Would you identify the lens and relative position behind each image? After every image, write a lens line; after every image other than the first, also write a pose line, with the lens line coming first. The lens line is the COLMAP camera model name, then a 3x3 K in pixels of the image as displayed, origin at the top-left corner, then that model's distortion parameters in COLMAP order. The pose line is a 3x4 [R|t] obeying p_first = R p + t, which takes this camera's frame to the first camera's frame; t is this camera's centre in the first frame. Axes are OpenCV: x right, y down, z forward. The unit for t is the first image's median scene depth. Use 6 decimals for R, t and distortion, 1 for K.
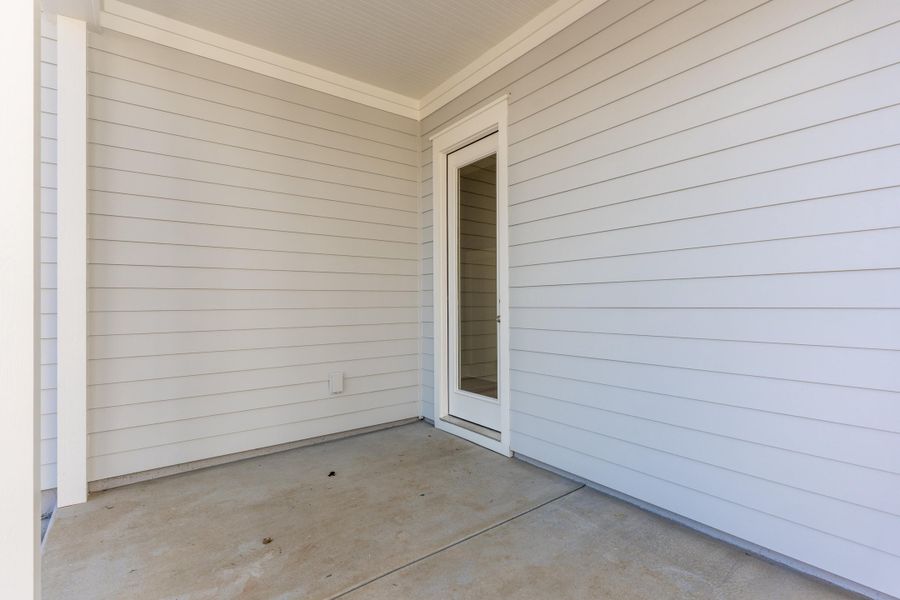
lens RADIAL K [[421.8, 0, 449.2], [0, 421.8, 301.4], [0, 0, 1]] dist [-0.001726, 0.000673]
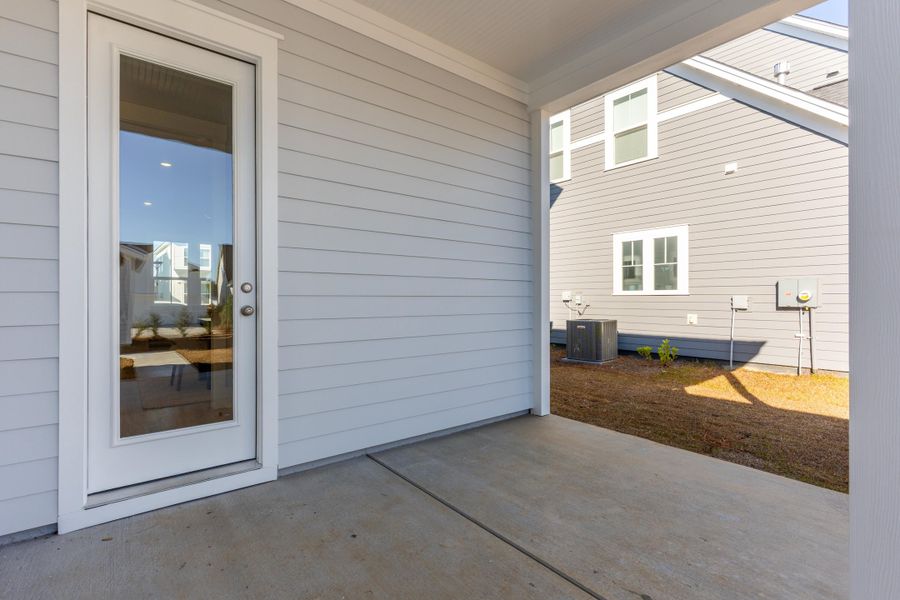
lens RADIAL K [[421.8, 0, 448.6], [0, 421.8, 299.6], [0, 0, 1]] dist [-0.001726, 0.000673]
pose [[-0.025272, 0.004544, 0.999670, -0.769264], [-0.004118, 0.999981, -0.004649, 0.027259], [-0.999672, -0.004234, -0.025253, 0.776859]]
